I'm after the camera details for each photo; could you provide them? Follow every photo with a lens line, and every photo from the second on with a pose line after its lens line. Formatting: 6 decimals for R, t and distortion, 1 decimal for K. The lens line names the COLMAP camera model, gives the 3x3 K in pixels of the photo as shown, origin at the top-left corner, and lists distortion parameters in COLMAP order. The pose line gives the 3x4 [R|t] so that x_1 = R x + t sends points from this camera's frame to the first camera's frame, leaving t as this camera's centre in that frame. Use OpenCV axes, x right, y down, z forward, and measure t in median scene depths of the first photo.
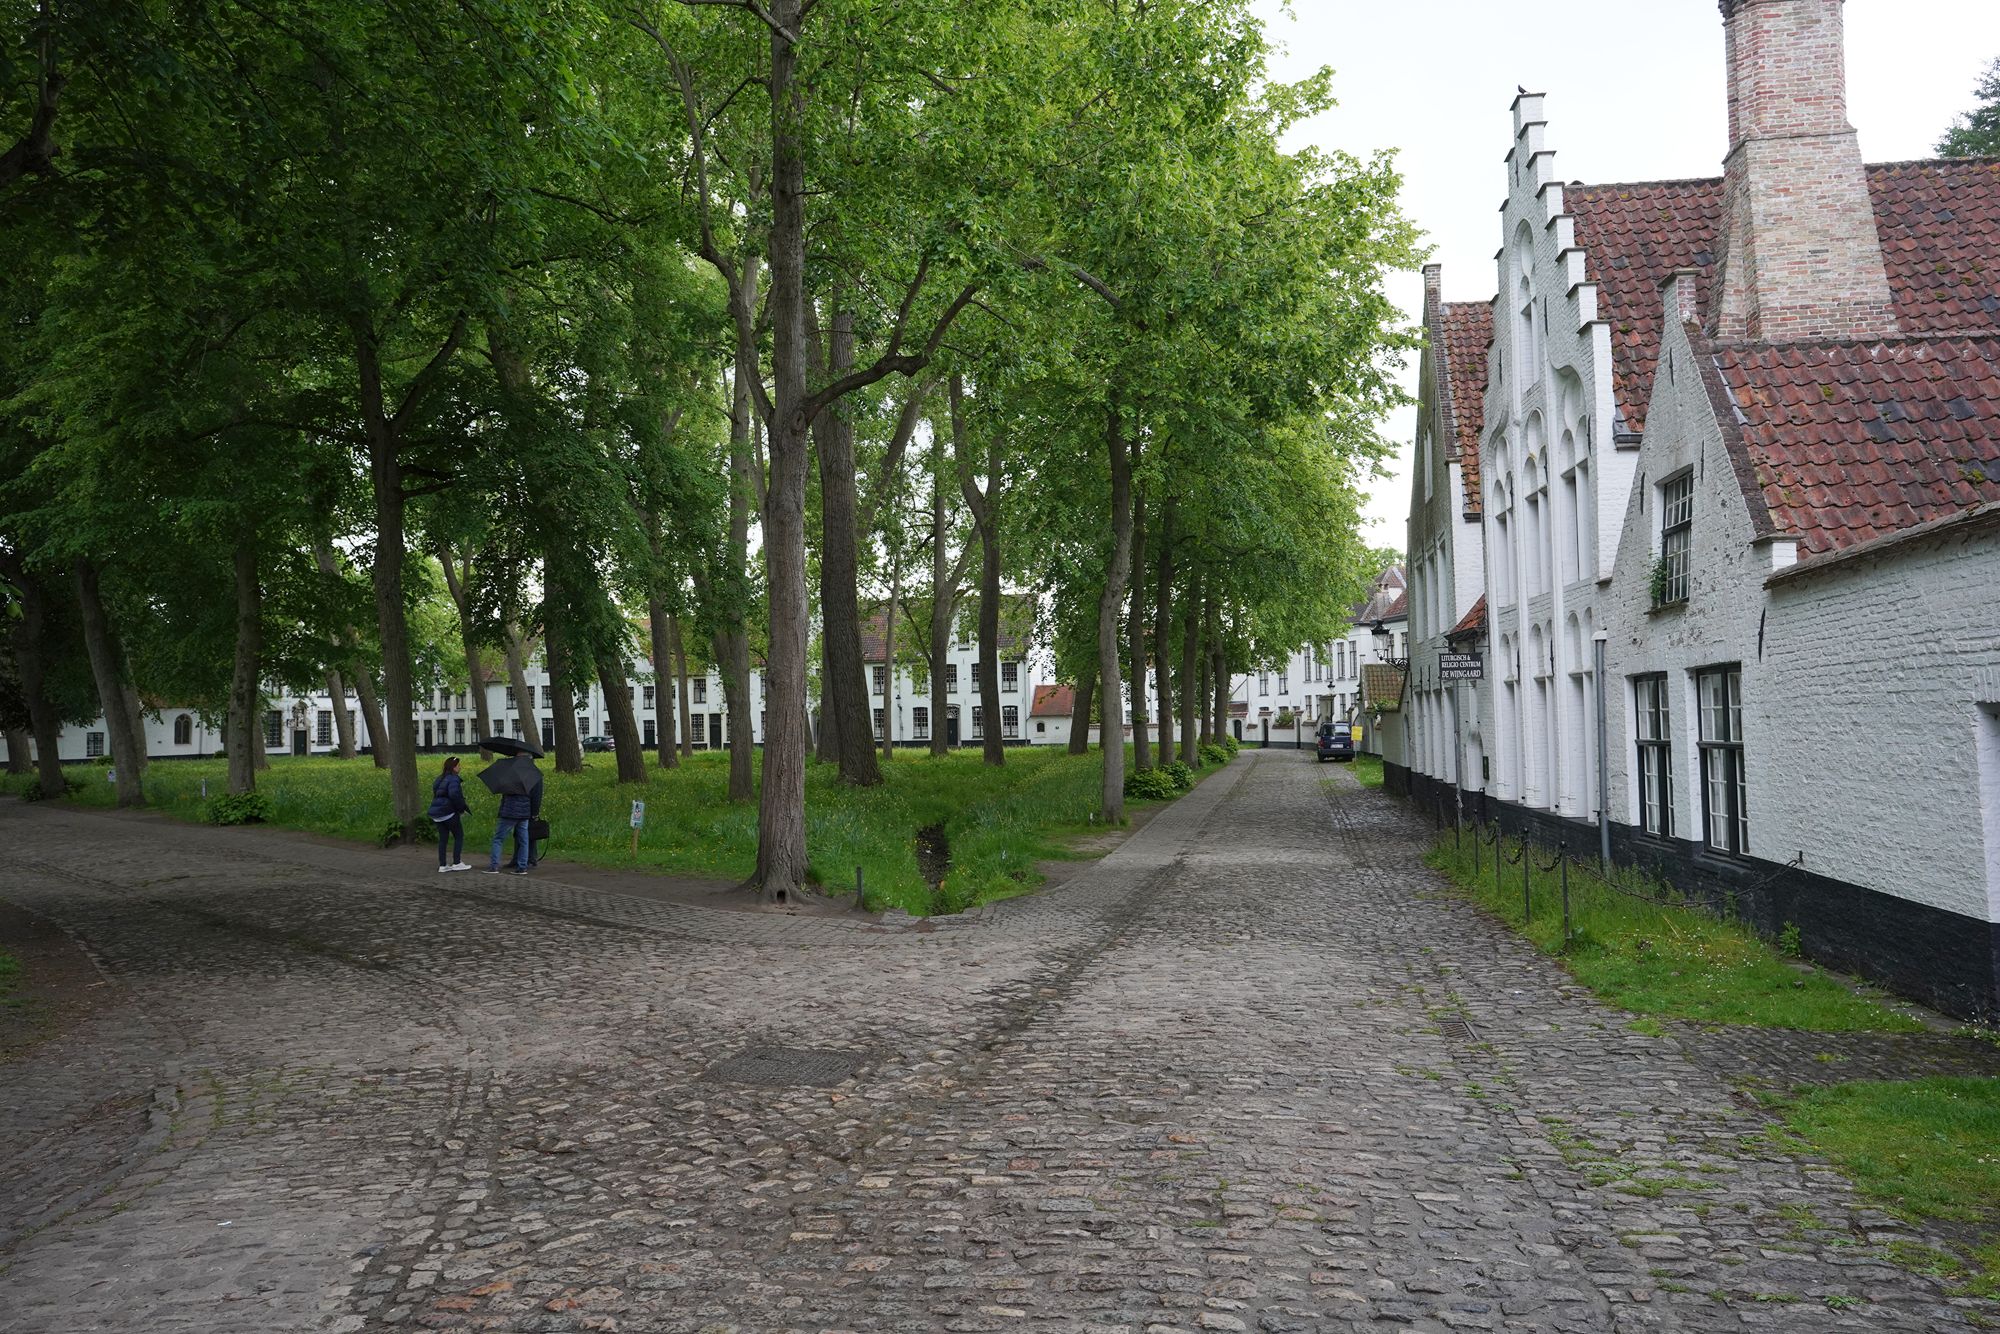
lens RADIAL K [[1316.0, 0, 979.5], [0, 1316.0, 666.0], [0, 0, 1]] dist [-0.023703, 0.025764]
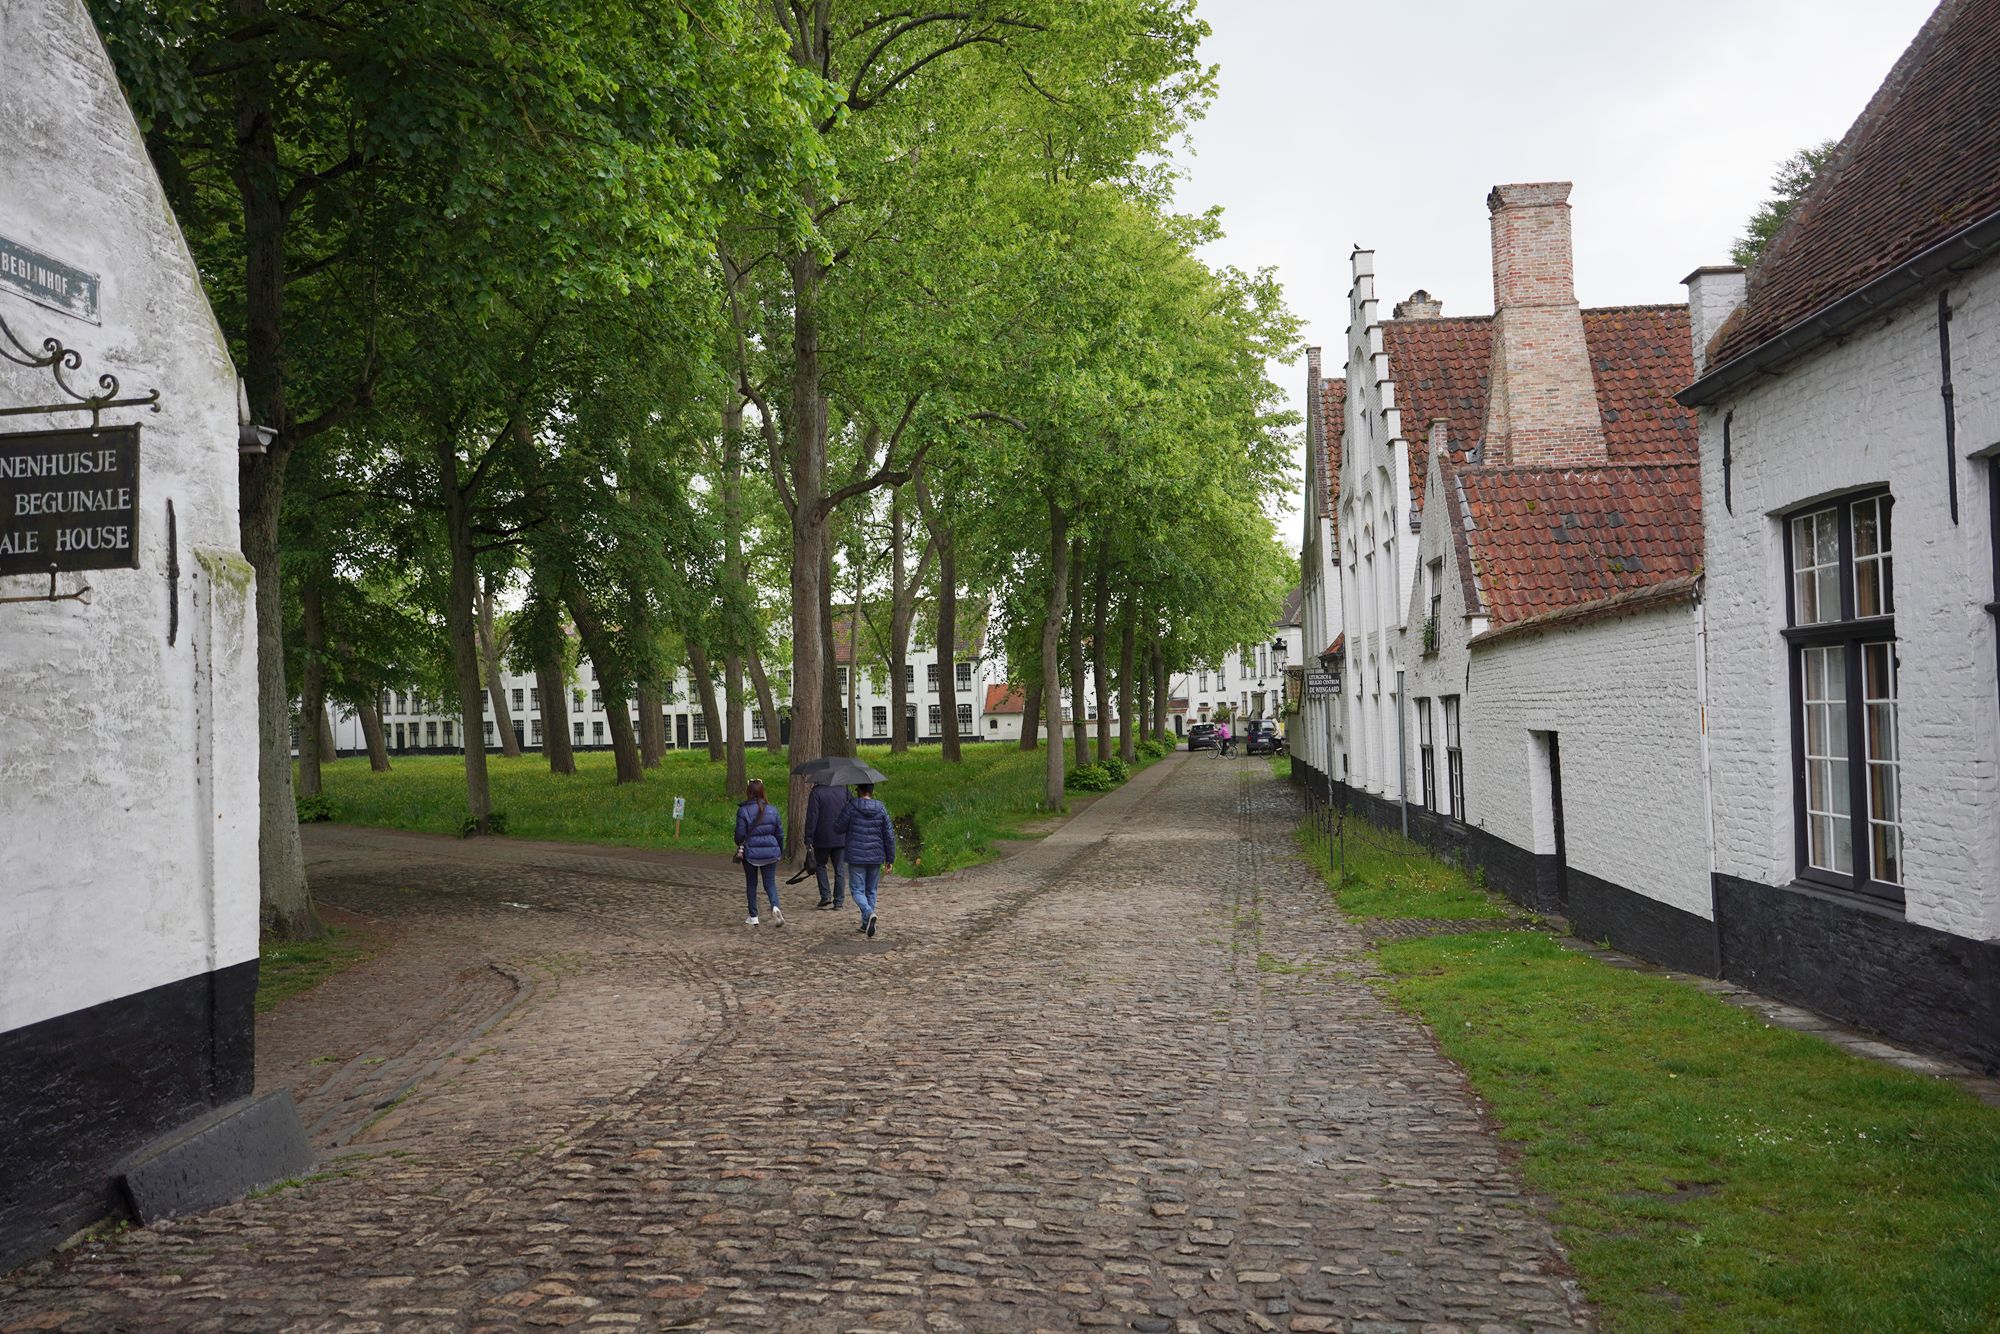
lens RADIAL K [[1316.0, 0, 978.6], [0, 1316.0, 658.5], [0, 0, 1]] dist [-0.023703, 0.025764]
pose [[0.999320, -0.009419, 0.035653, -0.013082], [0.009445, 0.999955, -0.000551, -0.024665], [-0.035646, 0.000888, 0.999364, -0.246754]]
